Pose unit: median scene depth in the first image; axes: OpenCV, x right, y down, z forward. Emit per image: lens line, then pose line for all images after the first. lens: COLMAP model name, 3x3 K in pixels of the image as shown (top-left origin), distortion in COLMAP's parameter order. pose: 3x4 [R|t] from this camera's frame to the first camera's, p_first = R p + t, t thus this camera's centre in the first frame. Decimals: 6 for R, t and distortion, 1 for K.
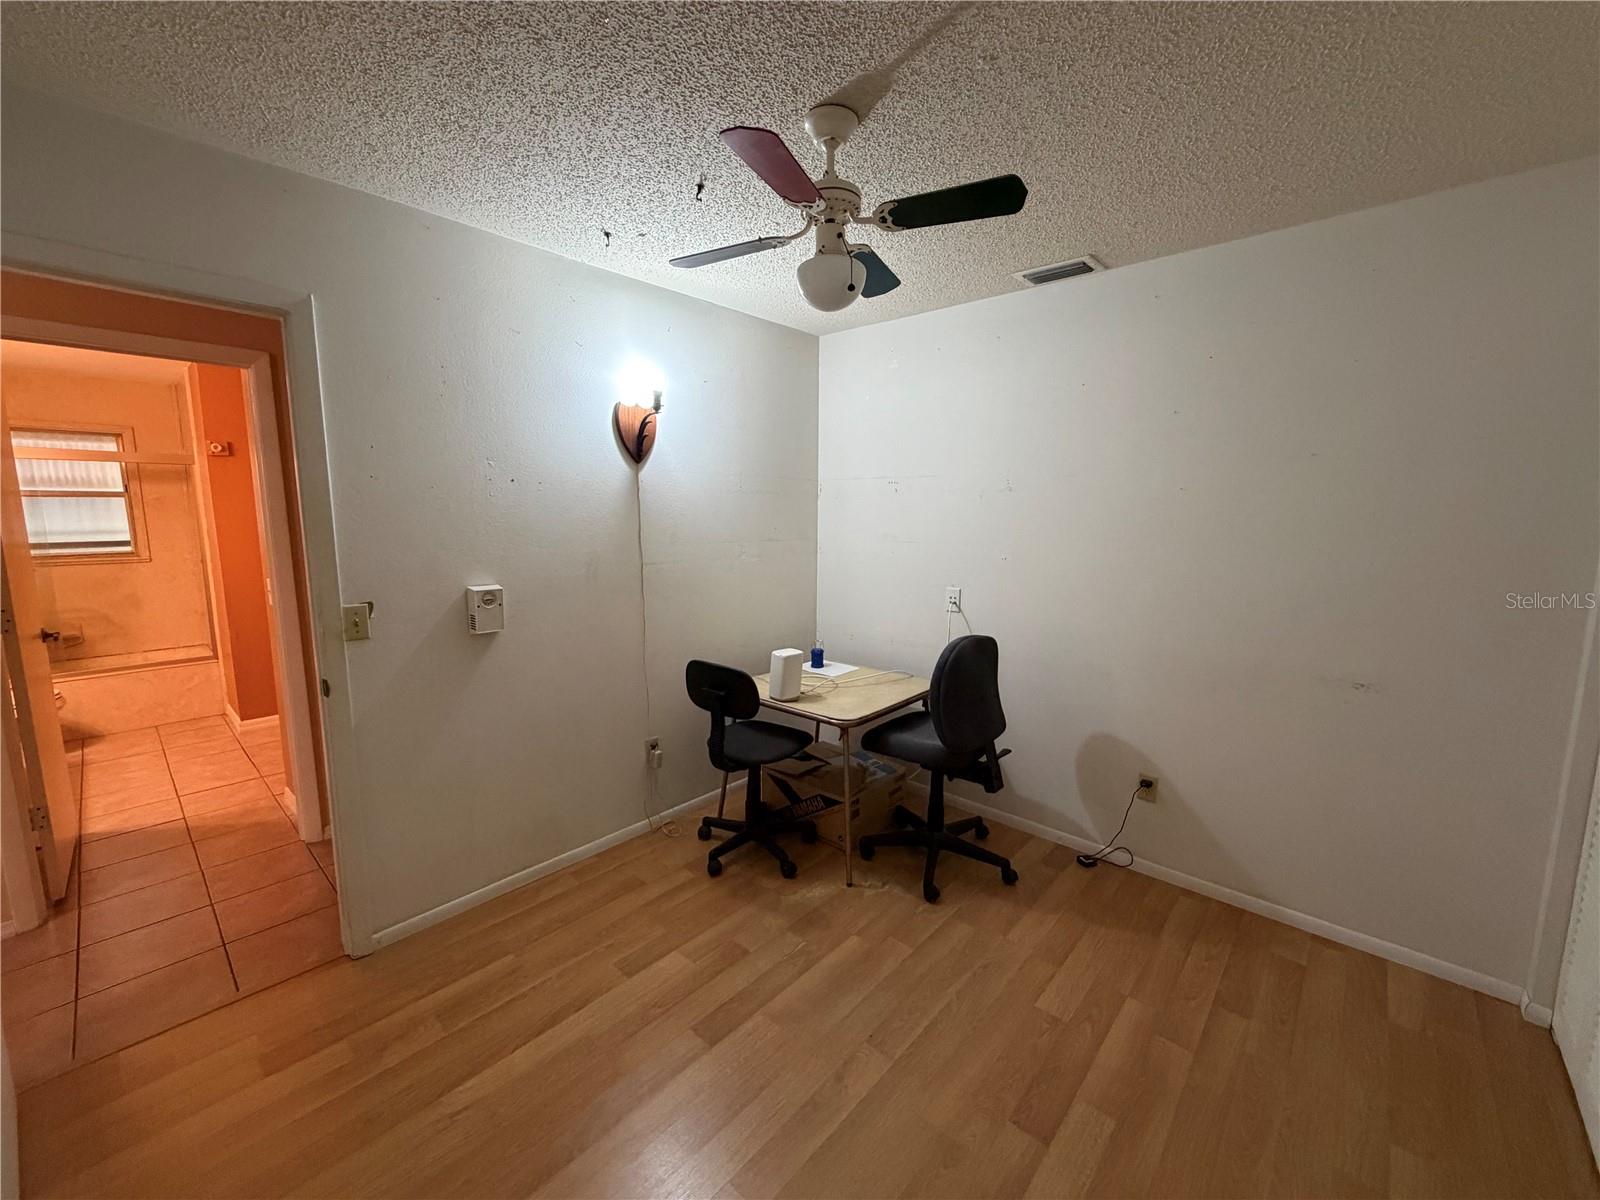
lens RADIAL K [[636.1, 0, 798.5], [0, 636.1, 599.1], [0, 0, 1]] dist [-0.000926, -0.000349]
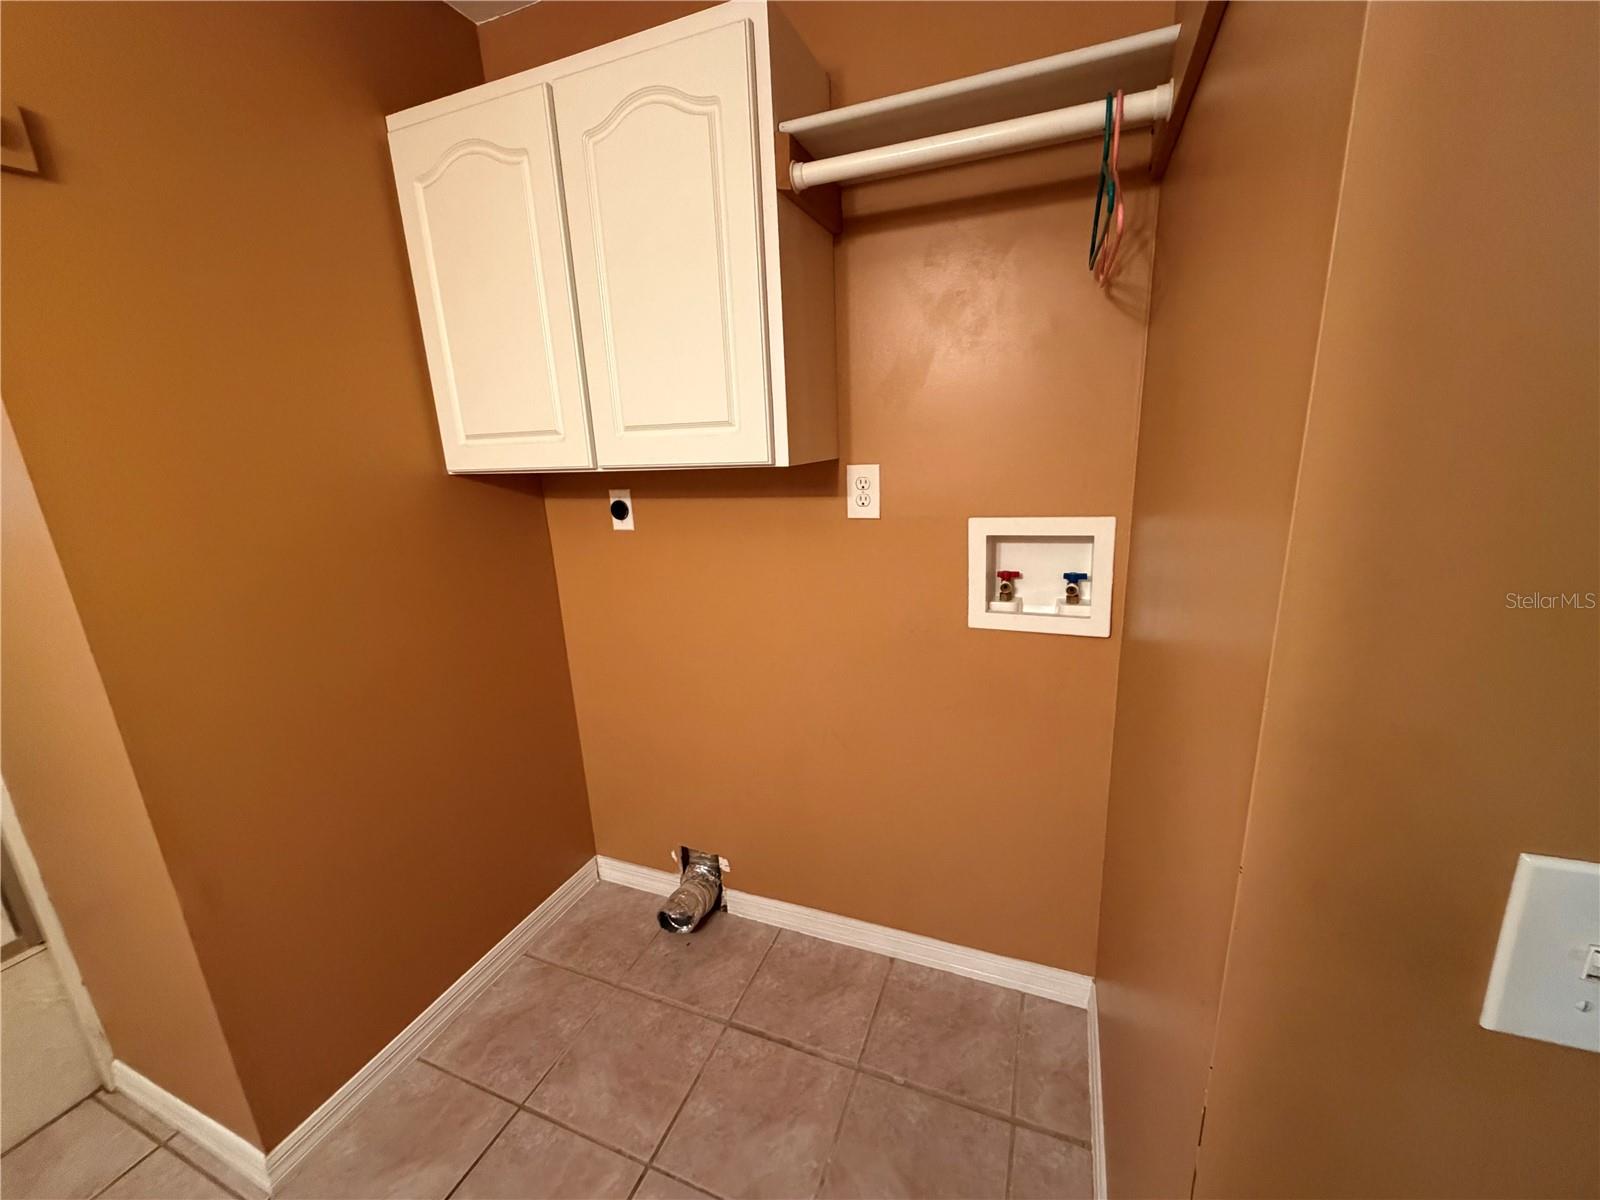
lens RADIAL K [[636.1, 0, 798.5], [0, 636.1, 599.1], [0, 0, 1]] dist [-0.000926, -0.000349]
pose [[0.937071, -0.128359, 0.324687, -0.617782], [0.093150, 0.988172, 0.121818, -0.066707], [-0.336483, -0.083908, 0.937944, 0.576313]]
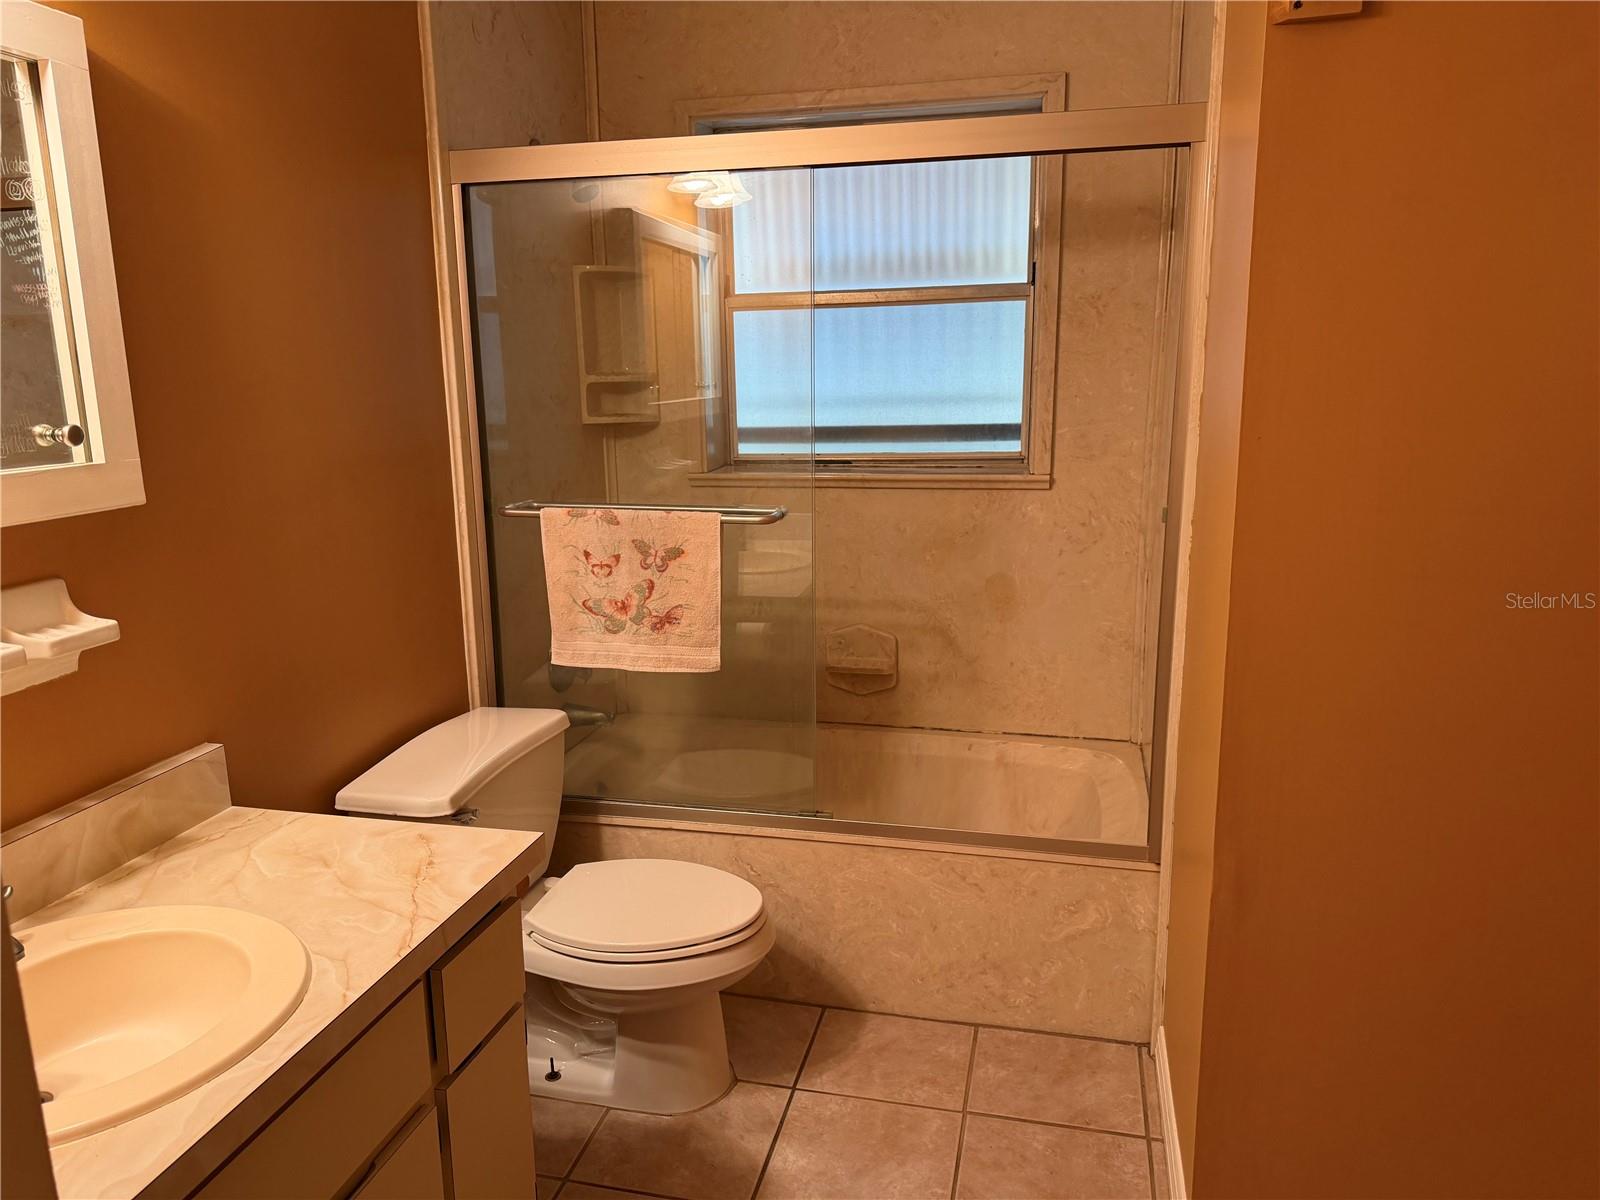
lens RADIAL K [[1122.4, 0, 800.0], [0, 1122.4, 603.0], [0, 0, 1]] dist [0.118803, -0.192850]
pose [[0.485921, 0.175040, -0.856295, -0.548130], [-0.105324, 0.984328, 0.141443, -0.069776], [0.867633, 0.021458, 0.496742, 0.576840]]
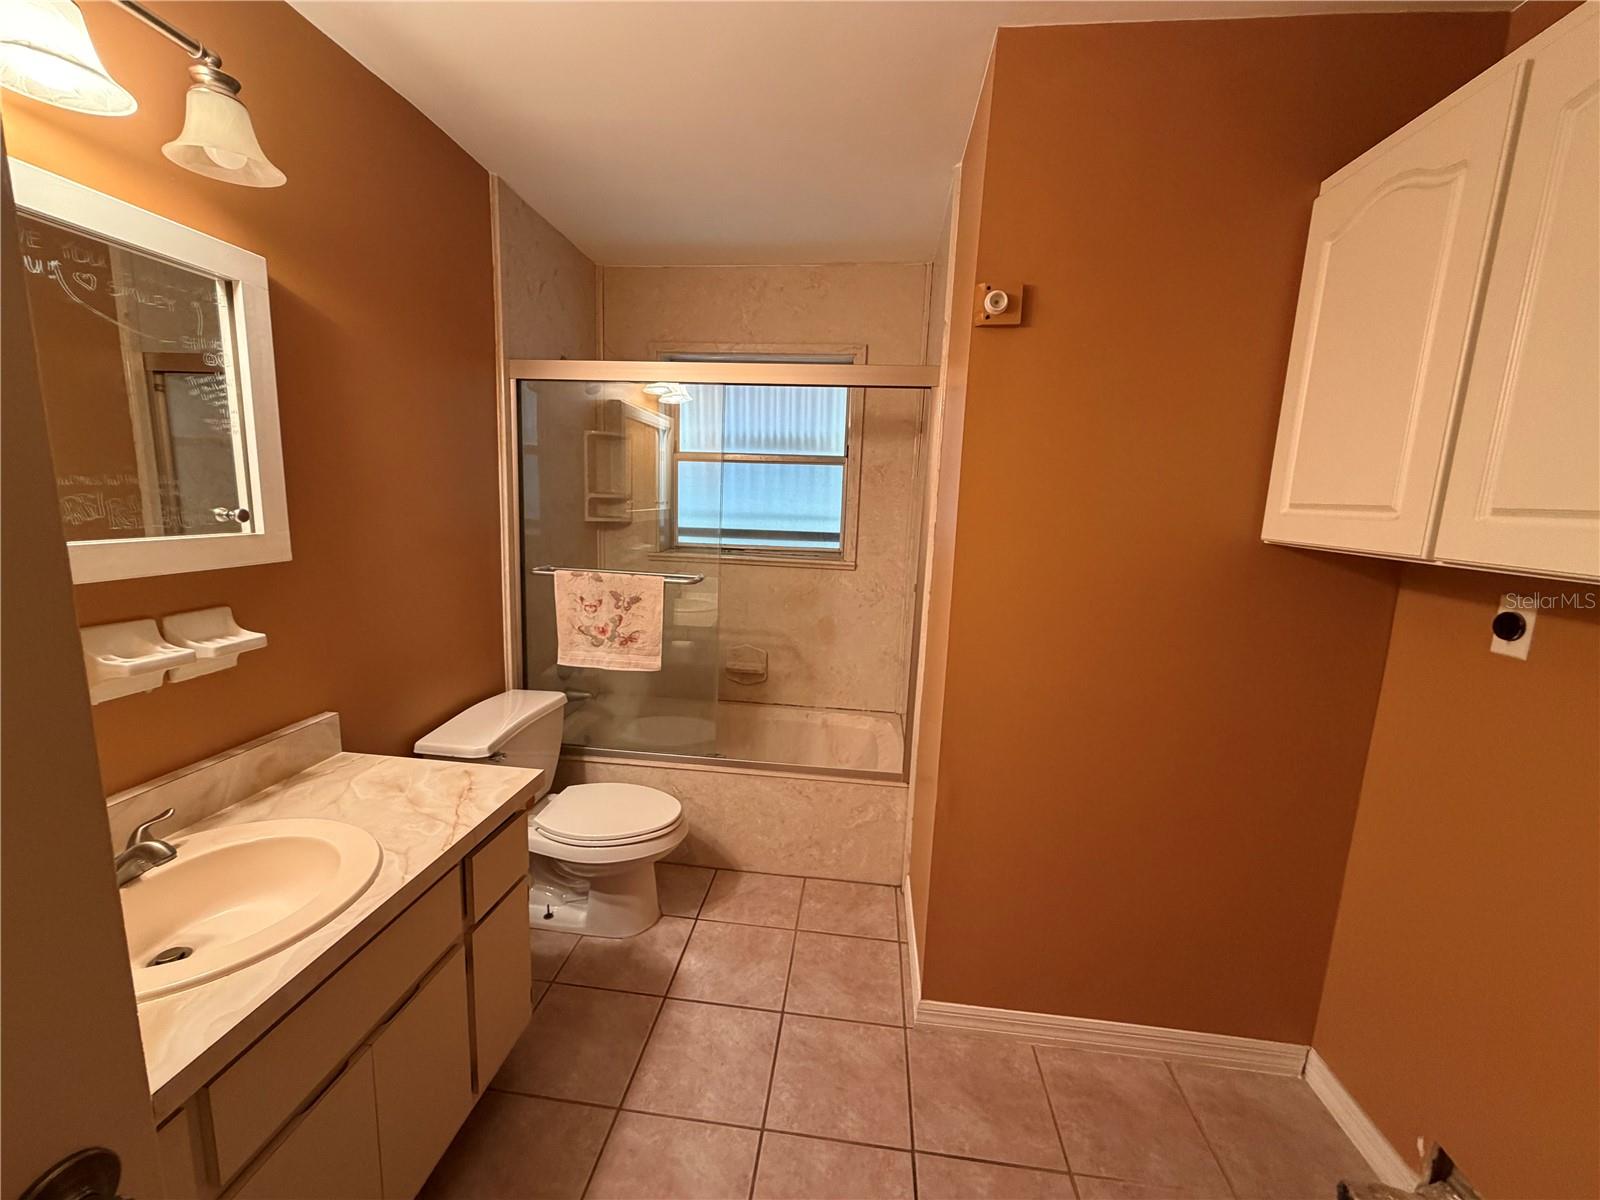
lens RADIAL K [[636.1, 0, 798.5], [0, 636.1, 599.1], [0, 0, 1]] dist [-0.000926, -0.000349]
pose [[0.587284, 0.152079, -0.794965, -0.556931], [-0.147339, 0.985866, 0.079752, -0.071455], [0.795857, 0.070292, 0.601390, 0.586839]]
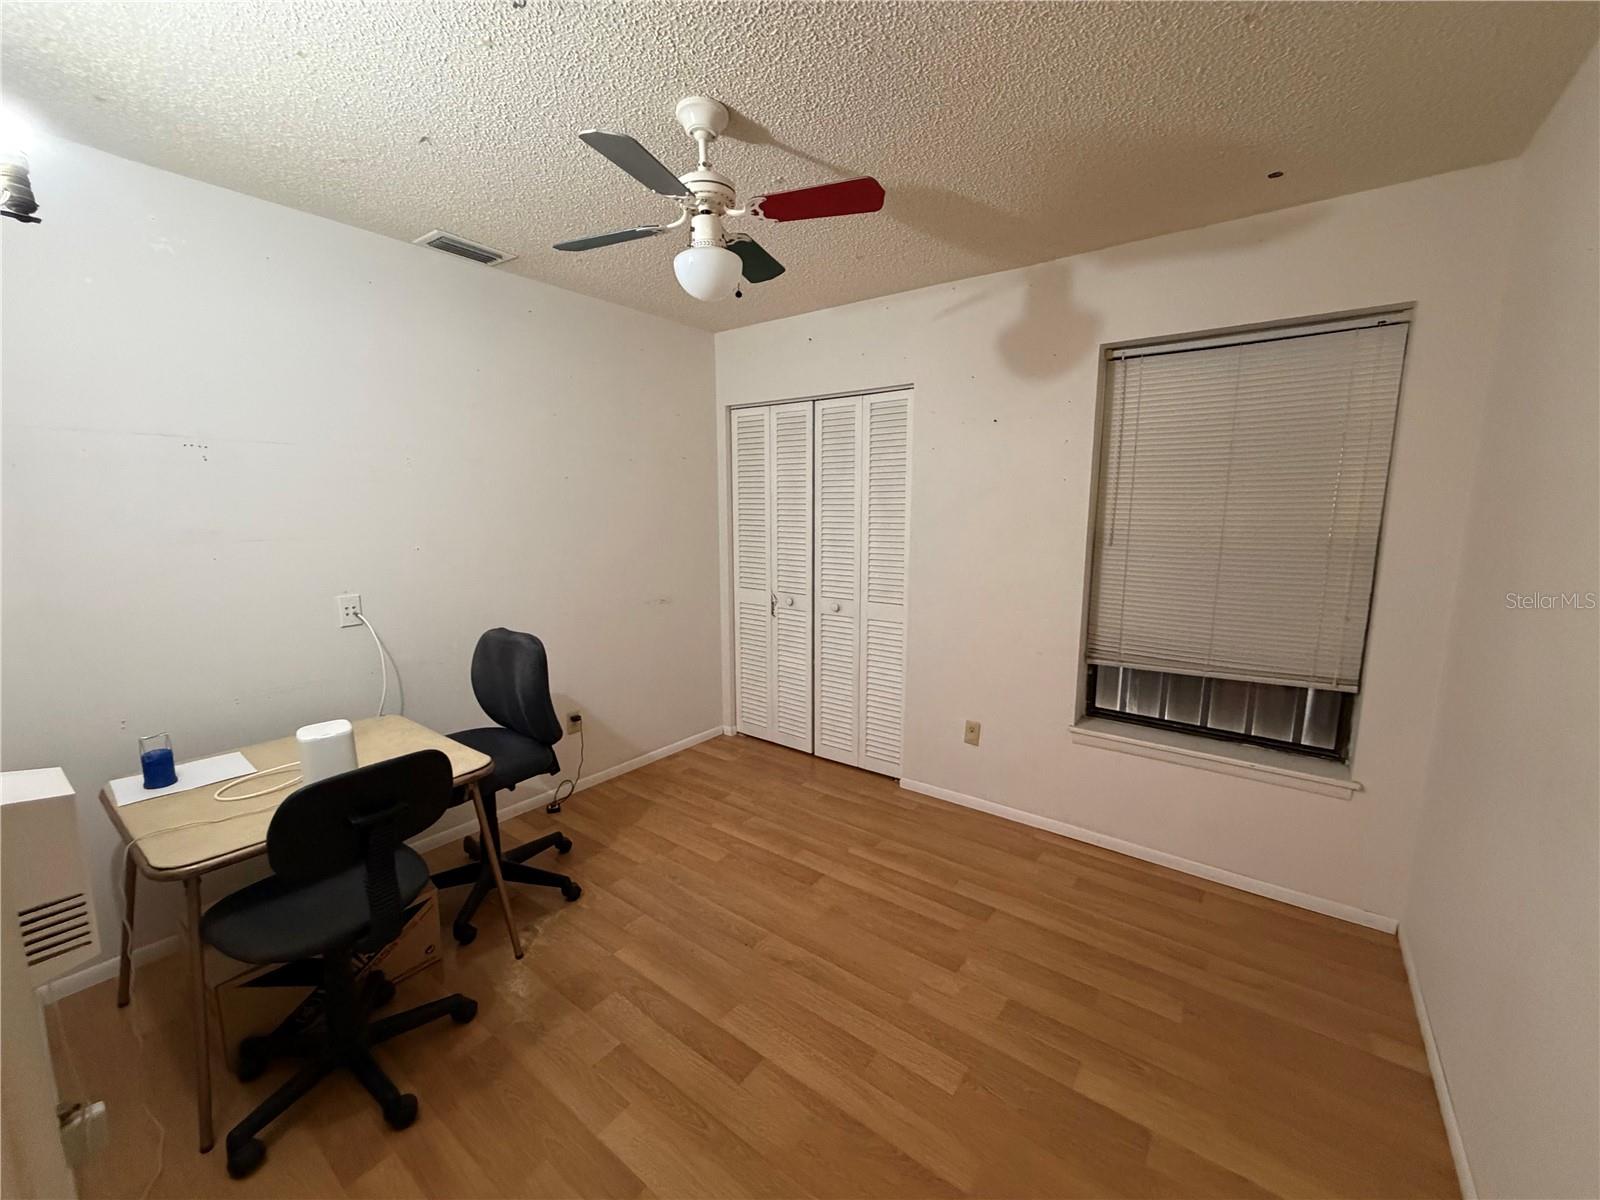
lens RADIAL K [[636.1, 0, 798.5], [0, 636.1, 599.1], [0, 0, 1]] dist [-0.000926, -0.000349]
pose [[-0.100120, -0.151379, 0.983392, -1.235901], [0.130560, 0.977814, 0.163813, -0.149035], [-0.986372, 0.144792, -0.078135, 1.173023]]
